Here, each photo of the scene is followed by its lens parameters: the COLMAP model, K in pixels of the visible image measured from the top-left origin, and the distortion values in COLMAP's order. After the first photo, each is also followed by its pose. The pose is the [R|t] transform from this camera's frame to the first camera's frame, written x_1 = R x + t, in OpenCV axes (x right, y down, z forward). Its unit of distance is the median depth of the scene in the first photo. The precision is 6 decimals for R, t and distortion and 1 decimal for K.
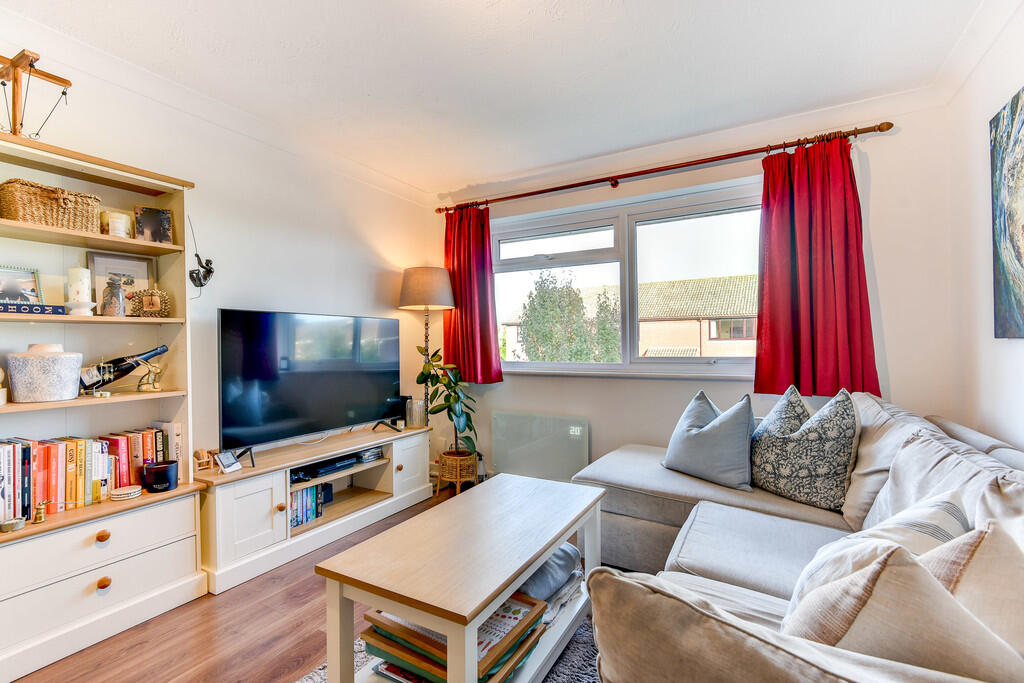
lens RADIAL K [[467.3, 0, 500.6], [0, 467.3, 341.0], [0, 0, 1]] dist [0.005789, -0.004759]
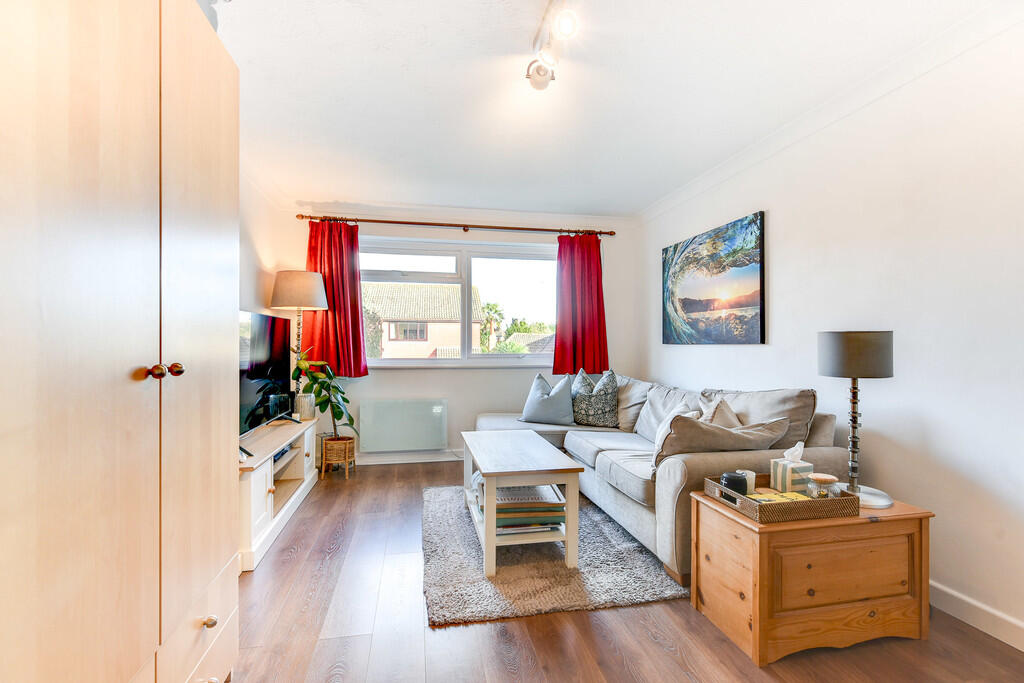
lens RADIAL K [[467.3, 0, 506.7], [0, 467.3, 343.0], [0, 0, 1]] dist [0.005789, -0.004759]
pose [[0.758806, 0.011288, 0.651219, -0.663149], [-0.014361, 0.999897, -0.000598, 0.001240], [-0.651159, -0.008898, 0.758889, -0.160840]]
